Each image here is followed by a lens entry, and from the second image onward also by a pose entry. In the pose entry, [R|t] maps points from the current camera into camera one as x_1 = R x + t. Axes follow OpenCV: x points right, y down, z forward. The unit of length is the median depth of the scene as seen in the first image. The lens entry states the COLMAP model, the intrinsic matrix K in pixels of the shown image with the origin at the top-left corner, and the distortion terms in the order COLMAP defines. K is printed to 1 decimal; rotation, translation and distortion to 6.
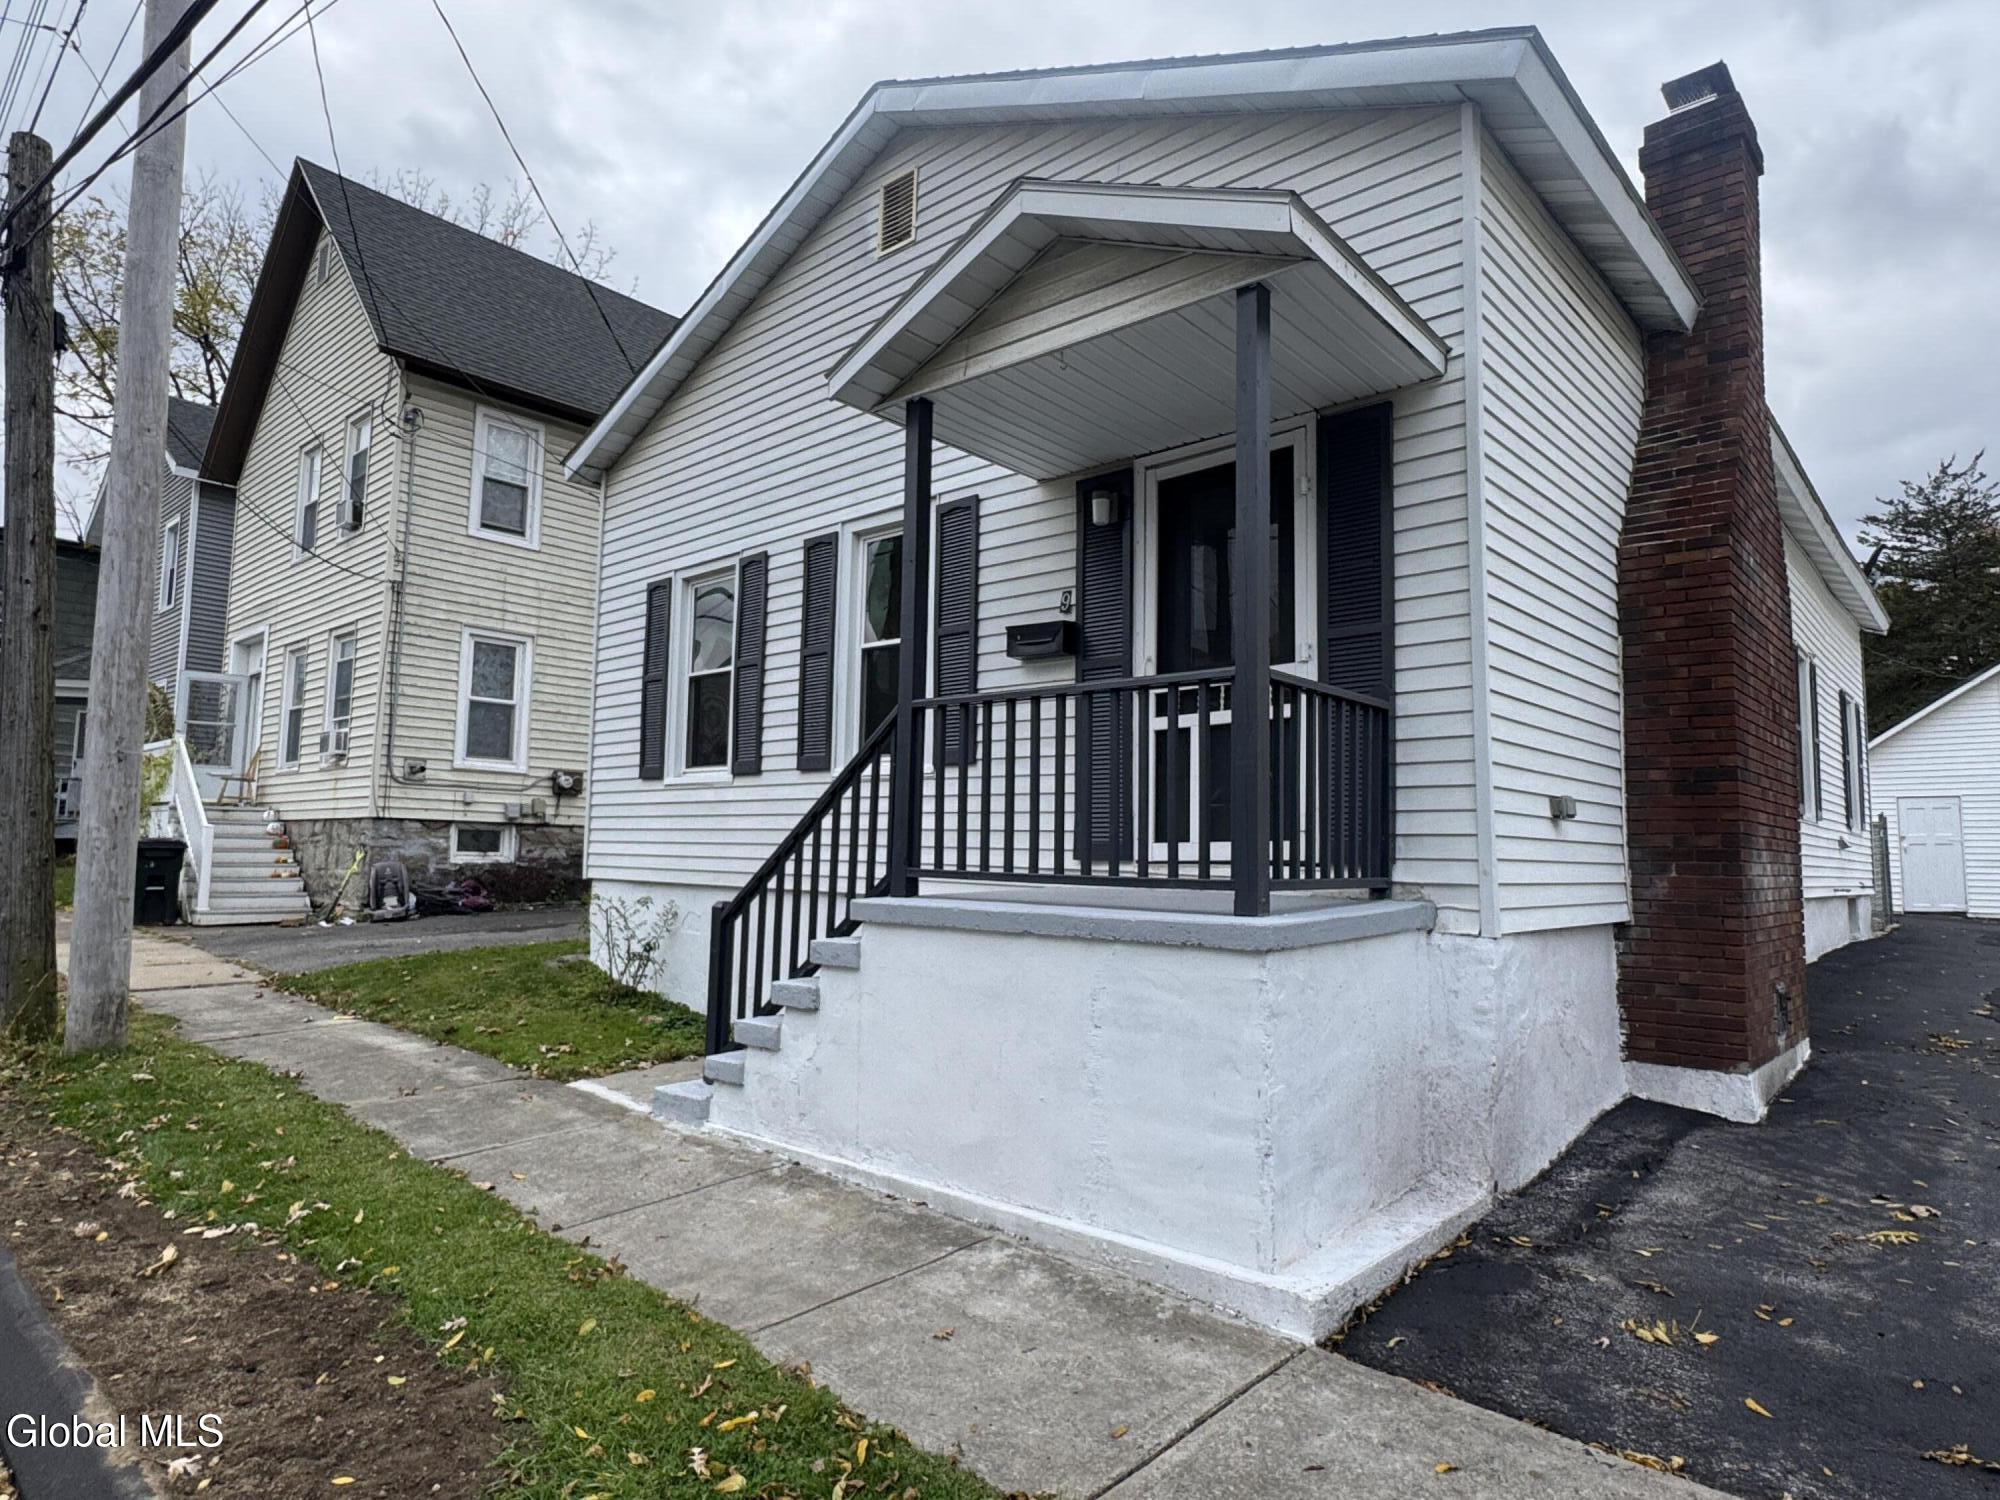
lens RADIAL K [[1149.5, 0, 1008.2], [0, 1149.5, 757.5], [0, 0, 1]] dist [-0.004319, -0.000014]
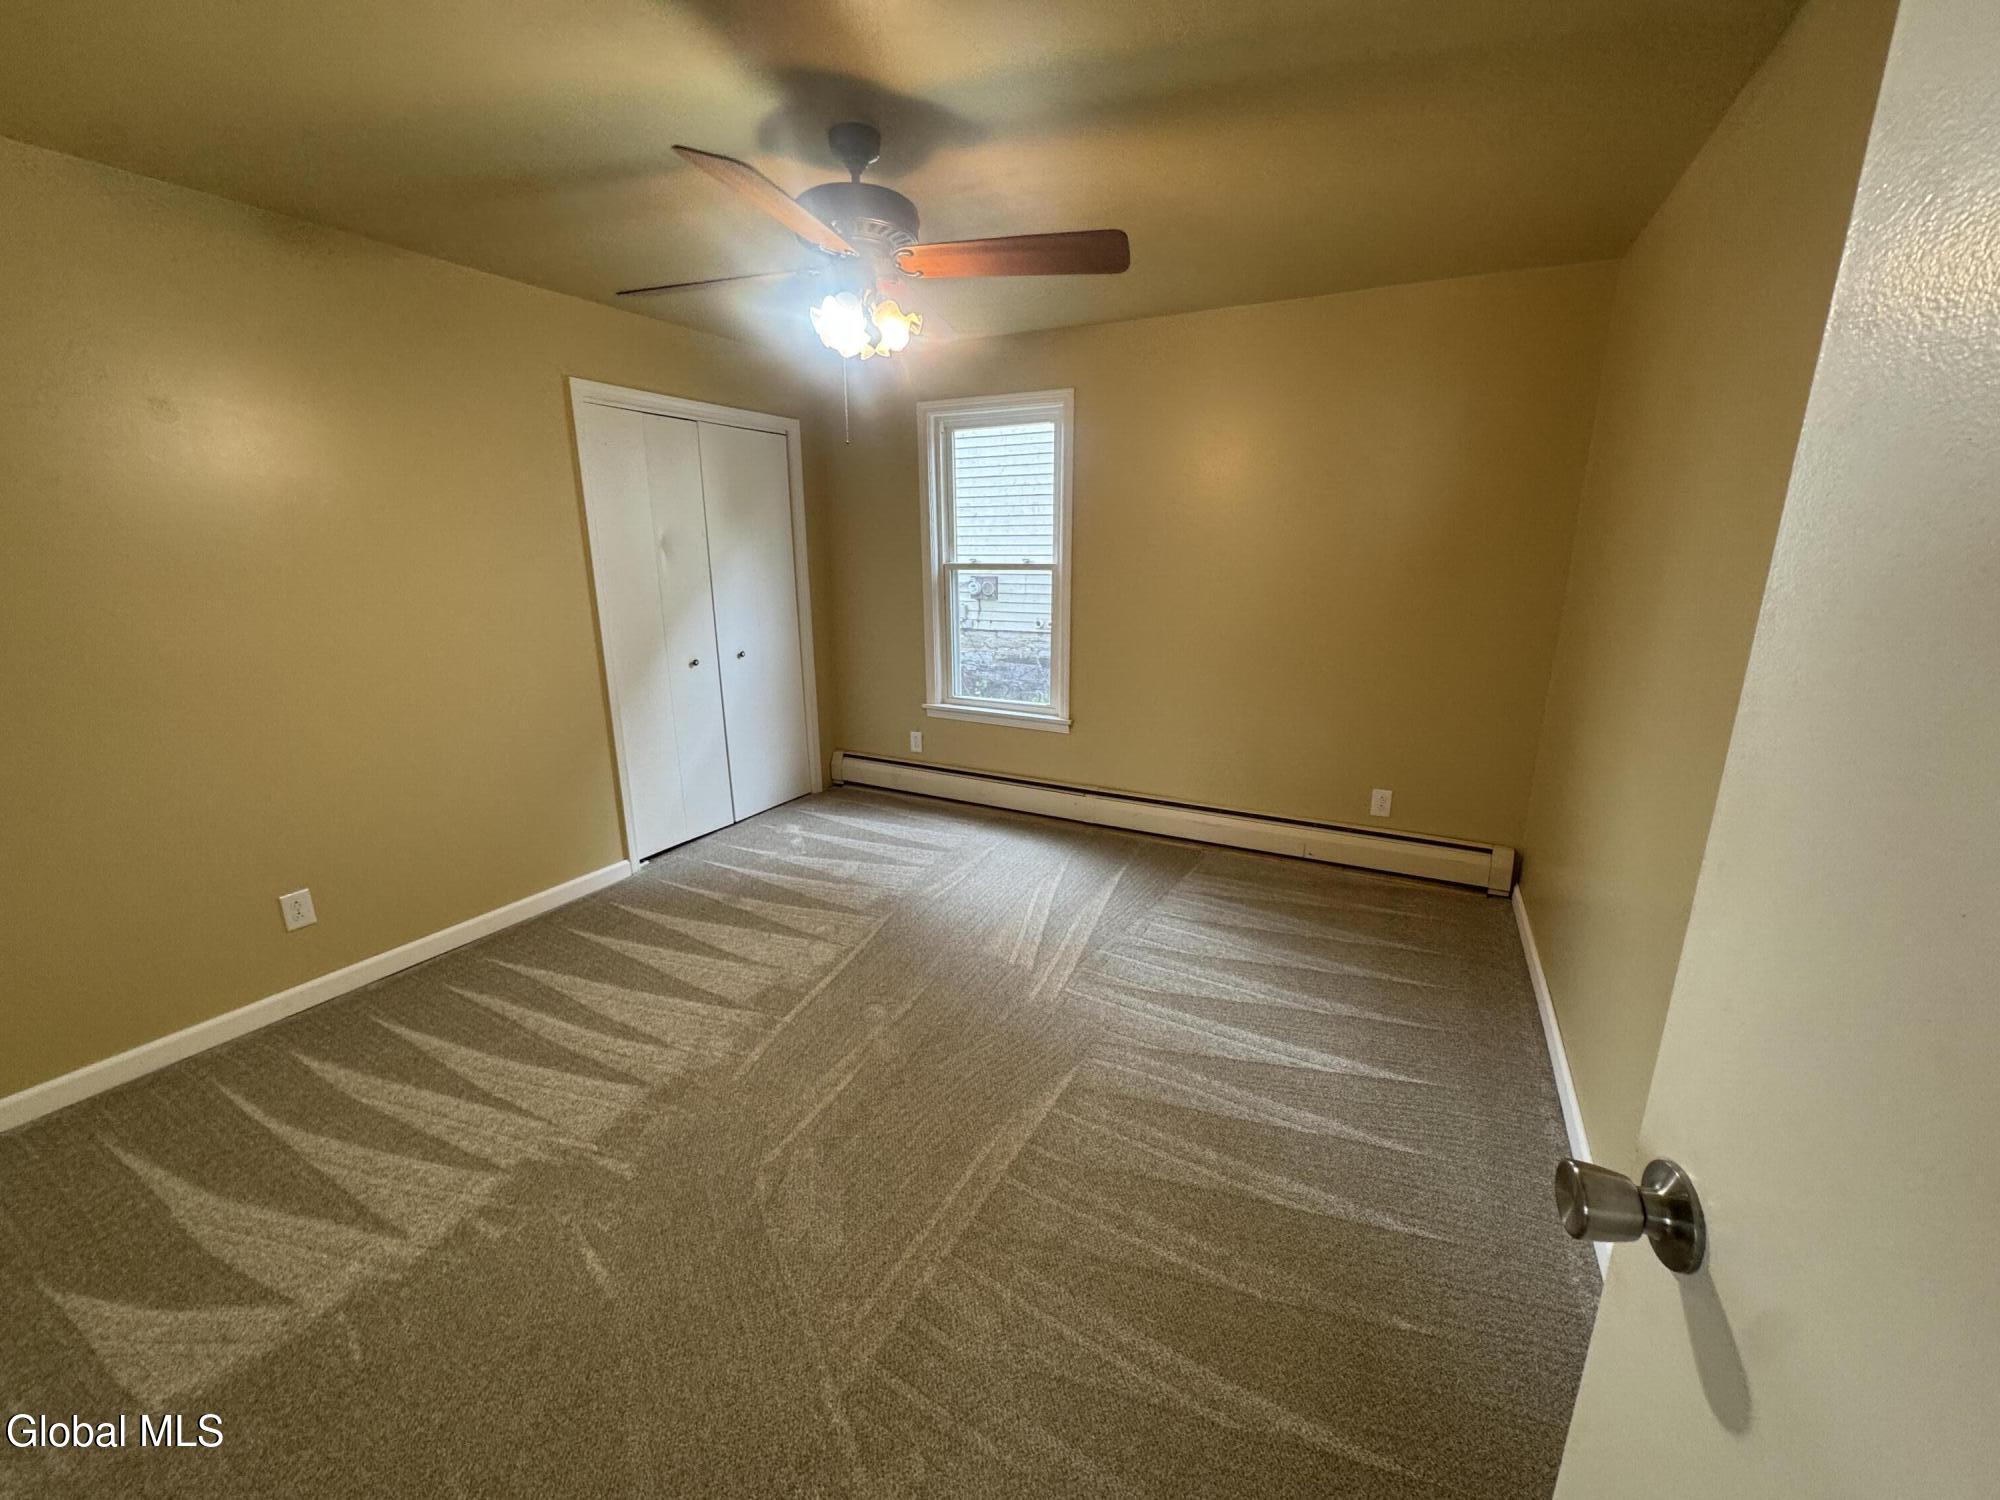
lens RADIAL K [[794.1, 0, 1000.0], [0, 794.1, 750.0], [0, 0, 1]] dist [-0.002179, -0.000361]
pose [[0.244879, 0.221592, -0.943892, 0.605980], [0.091738, 0.963869, 0.250082, -0.026779], [0.965204, -0.147831, 0.215703, 1.662221]]
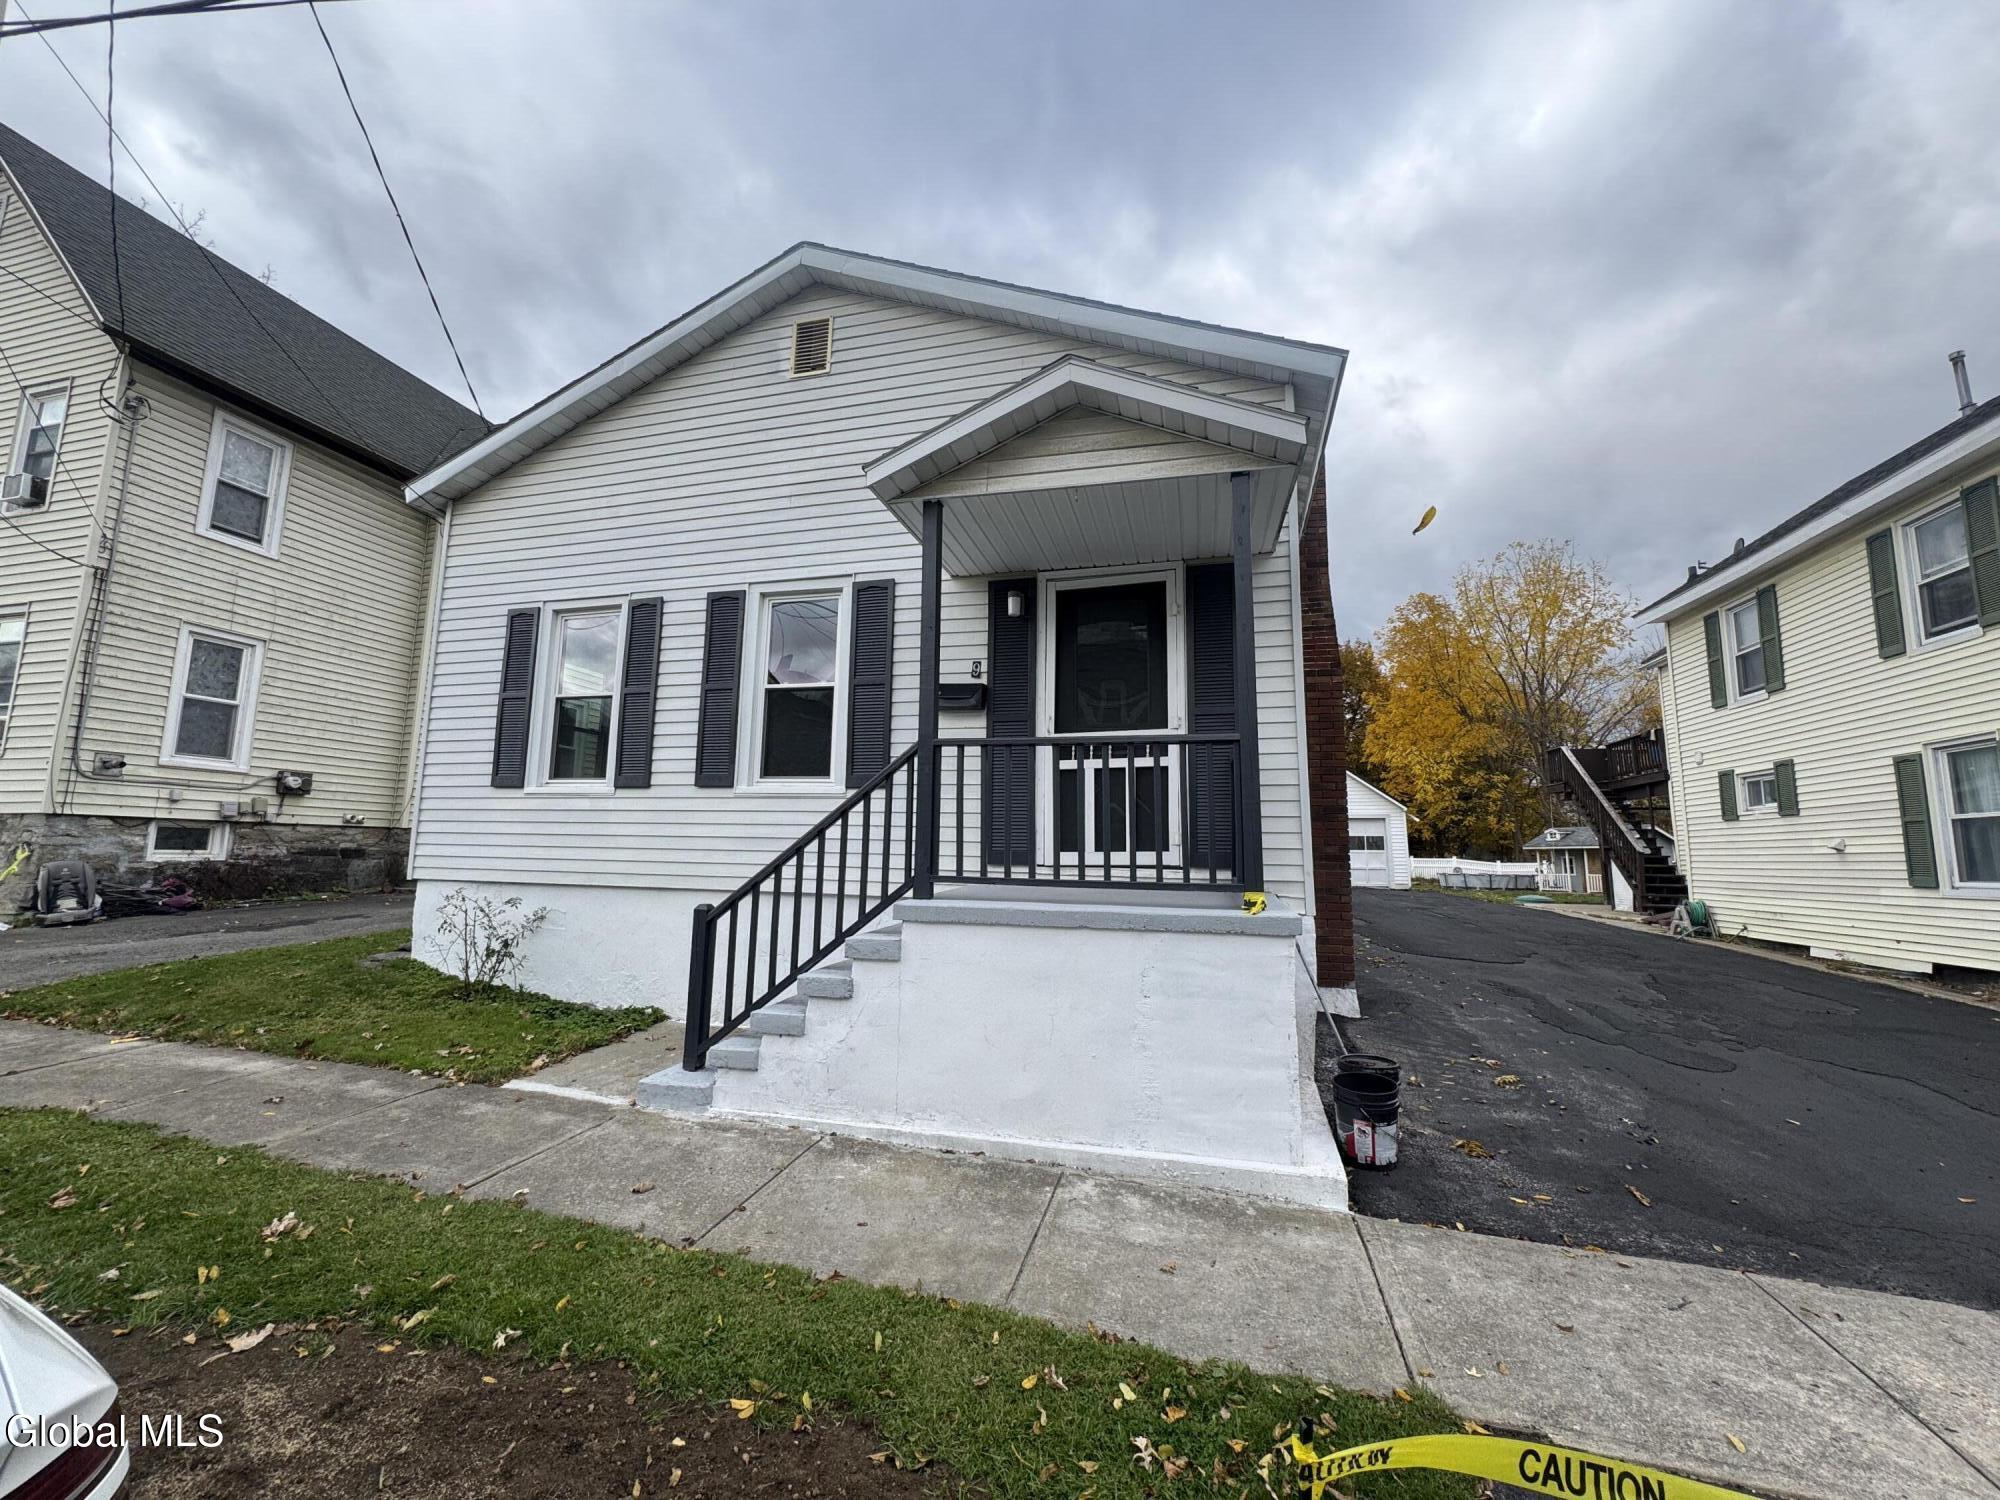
lens RADIAL K [[794.1, 0, 1000.0], [0, 794.1, 750.0], [0, 0, 1]] dist [-0.002179, -0.000361]
pose [[0.893528, 0.054878, 0.445641, -0.261489], [-0.038812, 0.998228, -0.045106, -0.001007], [-0.447326, 0.023008, 0.894075, 0.130784]]
